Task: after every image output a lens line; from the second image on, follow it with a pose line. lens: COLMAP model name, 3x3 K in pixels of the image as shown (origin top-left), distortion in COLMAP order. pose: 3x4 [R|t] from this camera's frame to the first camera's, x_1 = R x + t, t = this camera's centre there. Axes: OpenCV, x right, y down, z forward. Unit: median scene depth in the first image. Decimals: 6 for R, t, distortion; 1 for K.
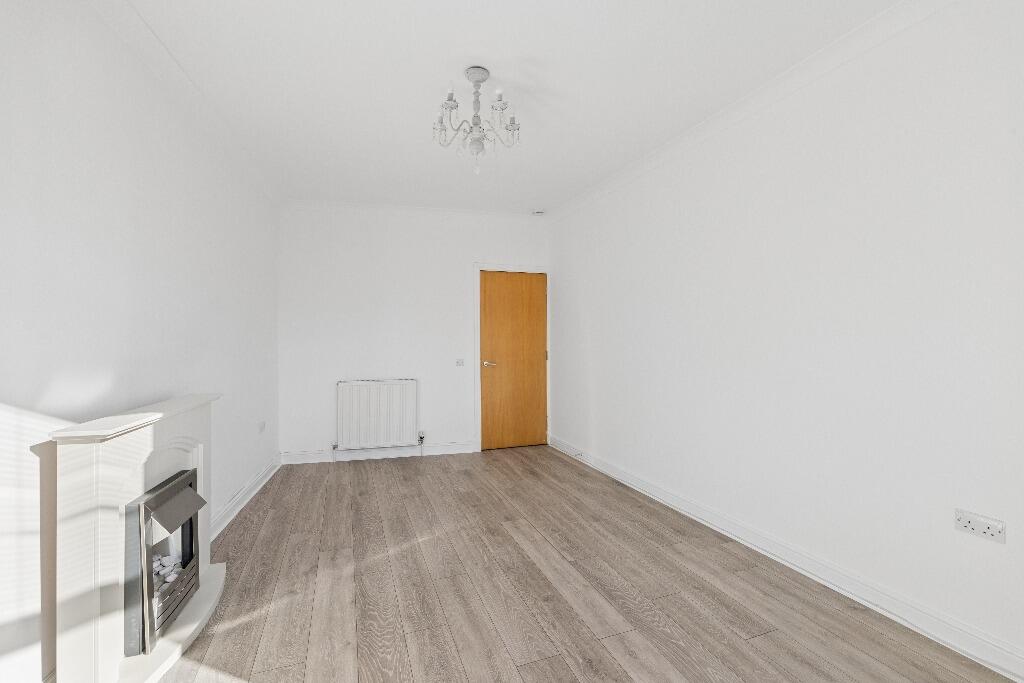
lens RADIAL K [[439.2, 0, 509.4], [0, 439.2, 337.2], [0, 0, 1]] dist [-0.001208, 0.000059]
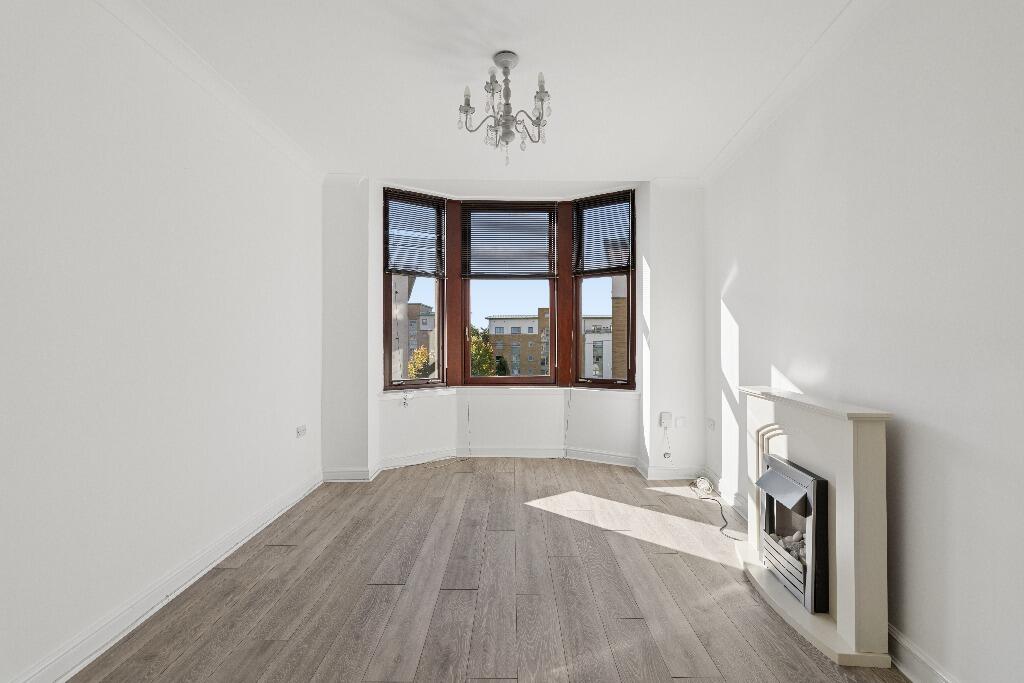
lens RADIAL K [[439.5, 0, 518.0], [0, 439.5, 340.9], [0, 0, 1]] dist [-0.000398, 0.000196]
pose [[-0.940979, 0.005447, 0.338421, -0.396188], [0.004033, 0.999980, -0.004881, 0.016916], [-0.338441, -0.003228, -0.940982, 1.791197]]
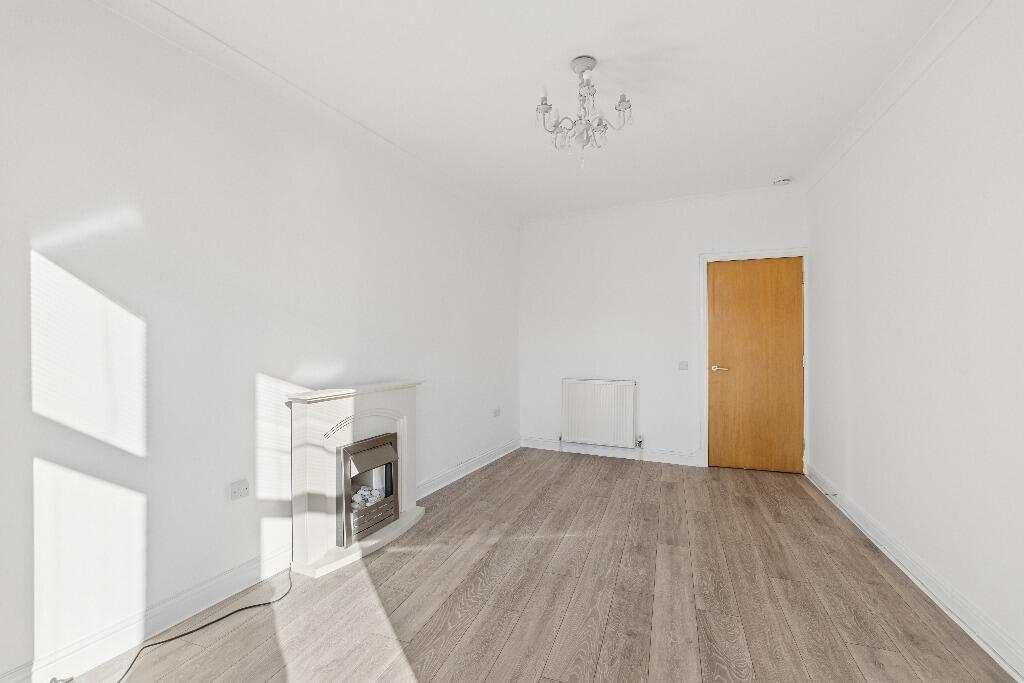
lens RADIAL K [[439.5, 0, 518.0], [0, 439.5, 340.9], [0, 0, 1]] dist [-0.000398, 0.000196]
pose [[0.770007, 0.001246, -0.638035, 0.409256], [0.001324, 0.999993, 0.003551, 0.004804], [0.638034, -0.003579, 0.769999, 0.154693]]
